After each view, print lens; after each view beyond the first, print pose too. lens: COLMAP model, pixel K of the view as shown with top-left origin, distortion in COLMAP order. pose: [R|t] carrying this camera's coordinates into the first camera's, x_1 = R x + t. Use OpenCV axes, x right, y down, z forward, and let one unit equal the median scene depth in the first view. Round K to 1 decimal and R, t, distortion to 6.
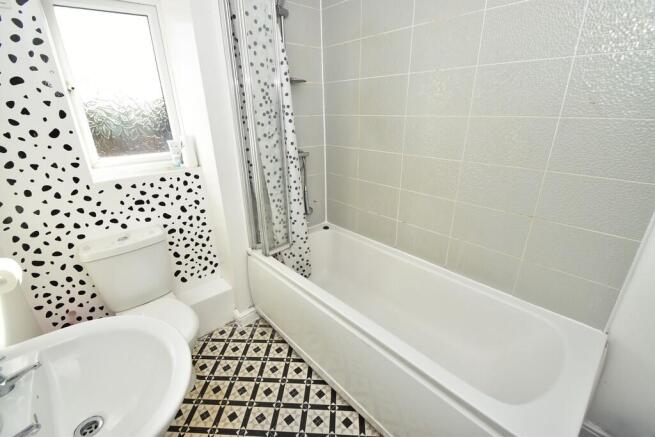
lens RADIAL K [[291.3, 0, 325.6], [0, 291.3, 223.4], [0, 0, 1]] dist [0.029028, -0.016751]
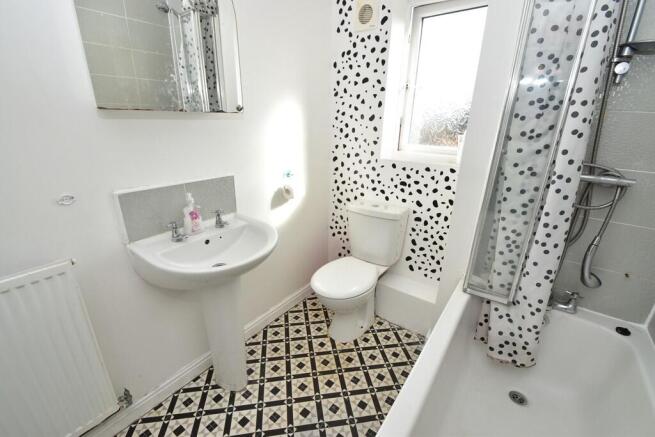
lens RADIAL K [[291.3, 0, 325.6], [0, 291.3, 223.4], [0, 0, 1]] dist [0.029028, -0.016751]
pose [[0.214426, 0.358658, -0.908508, 0.382962], [-0.388277, 0.884791, 0.257654, -0.109345], [0.896249, 0.297505, 0.328981, 0.403417]]
